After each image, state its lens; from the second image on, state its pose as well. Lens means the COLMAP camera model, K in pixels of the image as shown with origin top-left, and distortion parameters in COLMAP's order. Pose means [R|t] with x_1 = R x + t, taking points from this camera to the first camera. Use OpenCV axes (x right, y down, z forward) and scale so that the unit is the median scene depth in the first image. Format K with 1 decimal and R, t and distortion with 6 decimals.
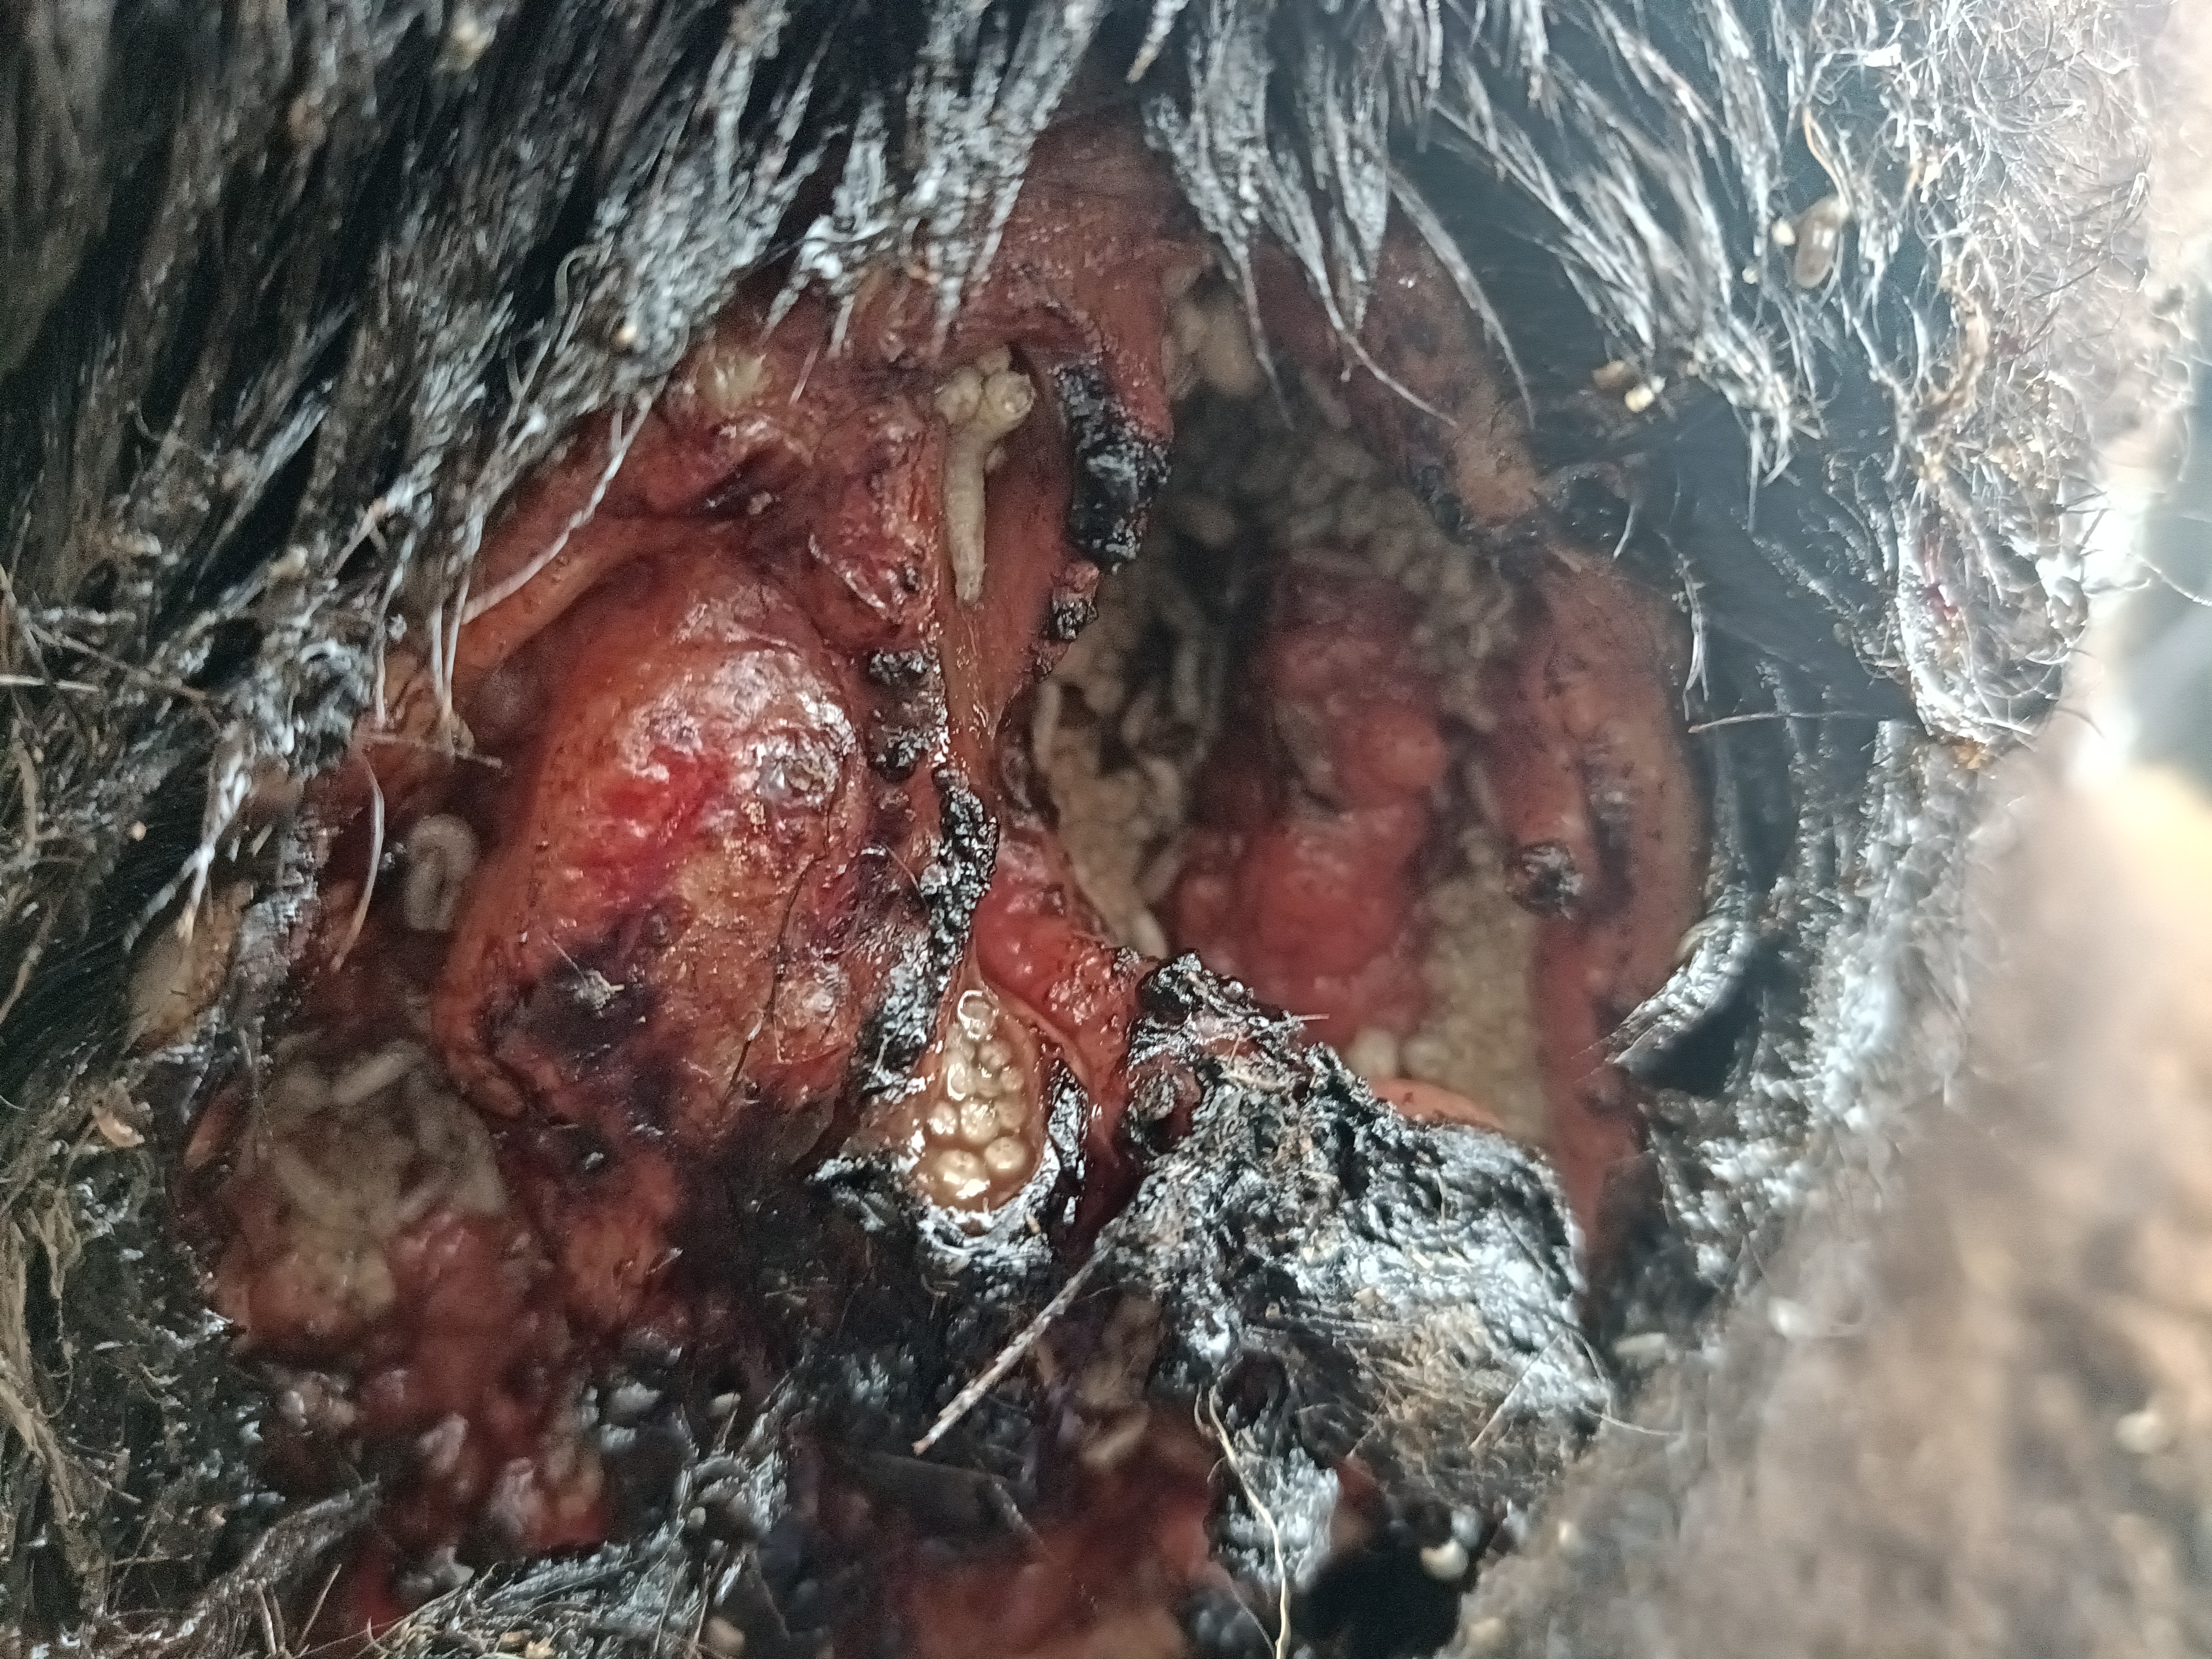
lens RADIAL K [[1617.2, 0, 1106.7], [0, 1617.2, 839.1], [0, 0, 1]] dist [0.040514, -0.033959]
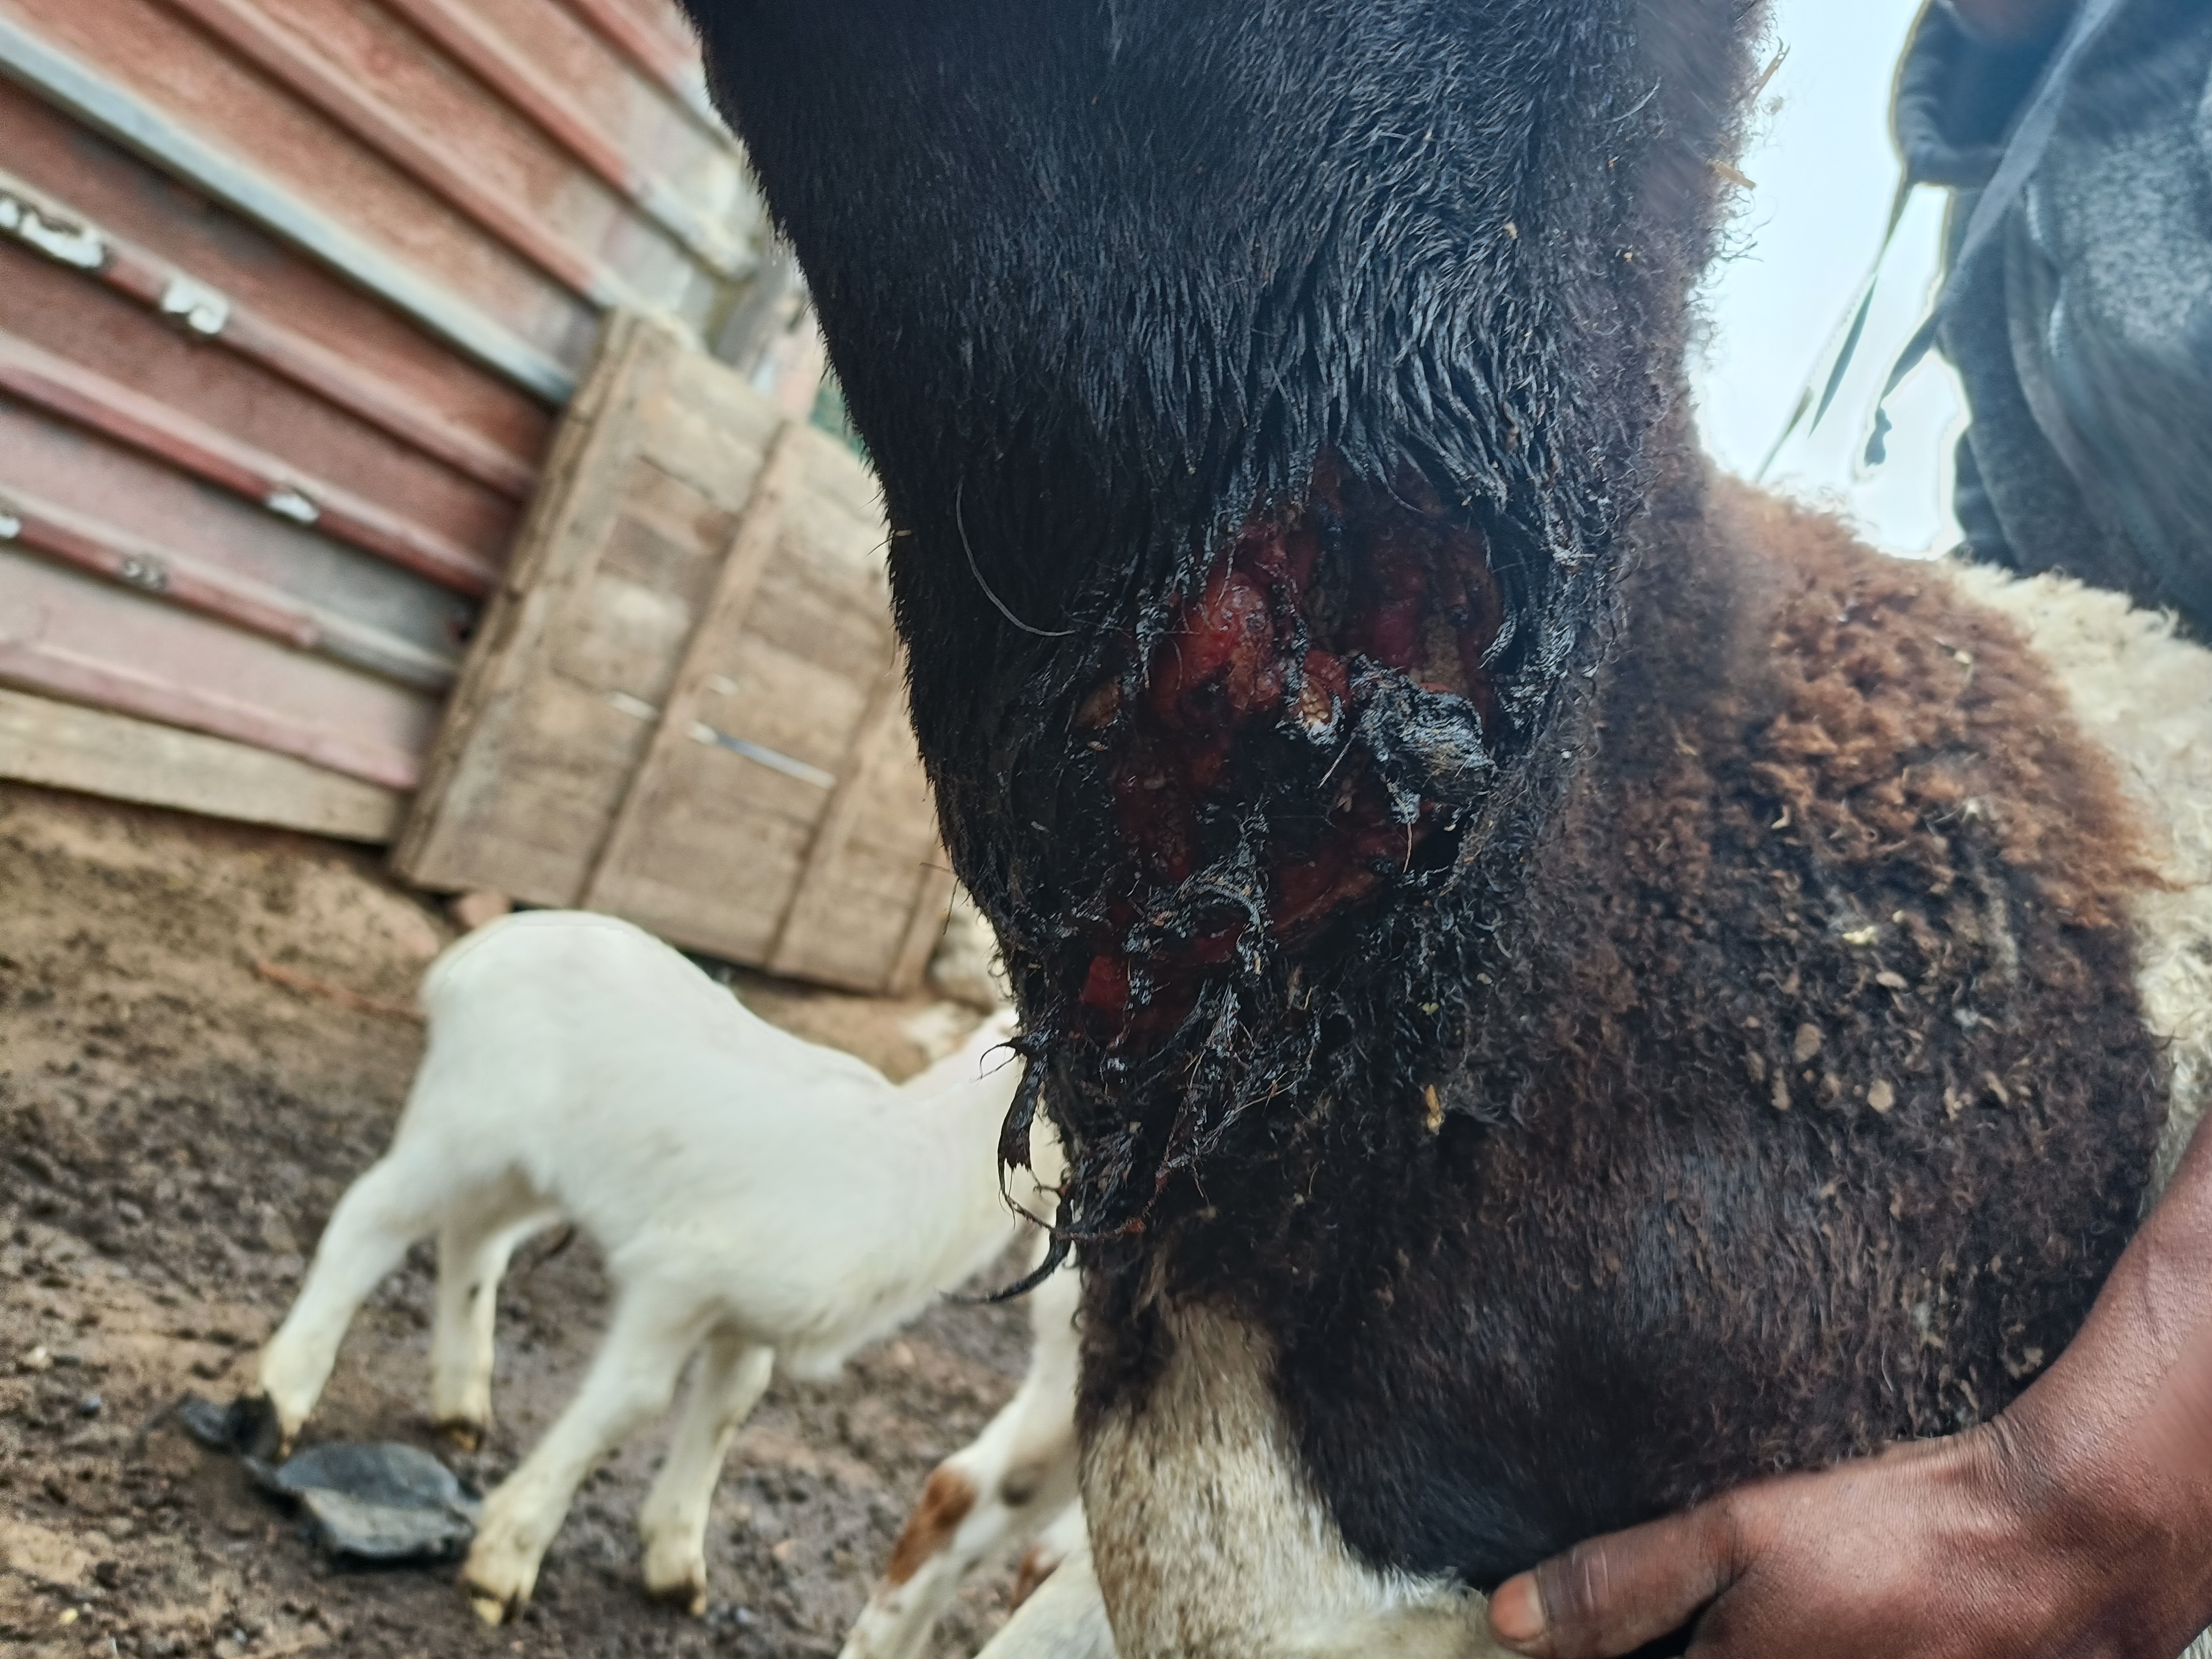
lens RADIAL K [[1617.2, 0, 1108.3], [0, 1617.2, 822.0], [0, 0, 1]] dist [0.040514, -0.033959]
pose [[0.988589, -0.149428, 0.019066, -0.632588], [0.144570, 0.976692, 0.158654, -0.218699], [-0.042329, -0.154088, 0.987150, -2.582052]]
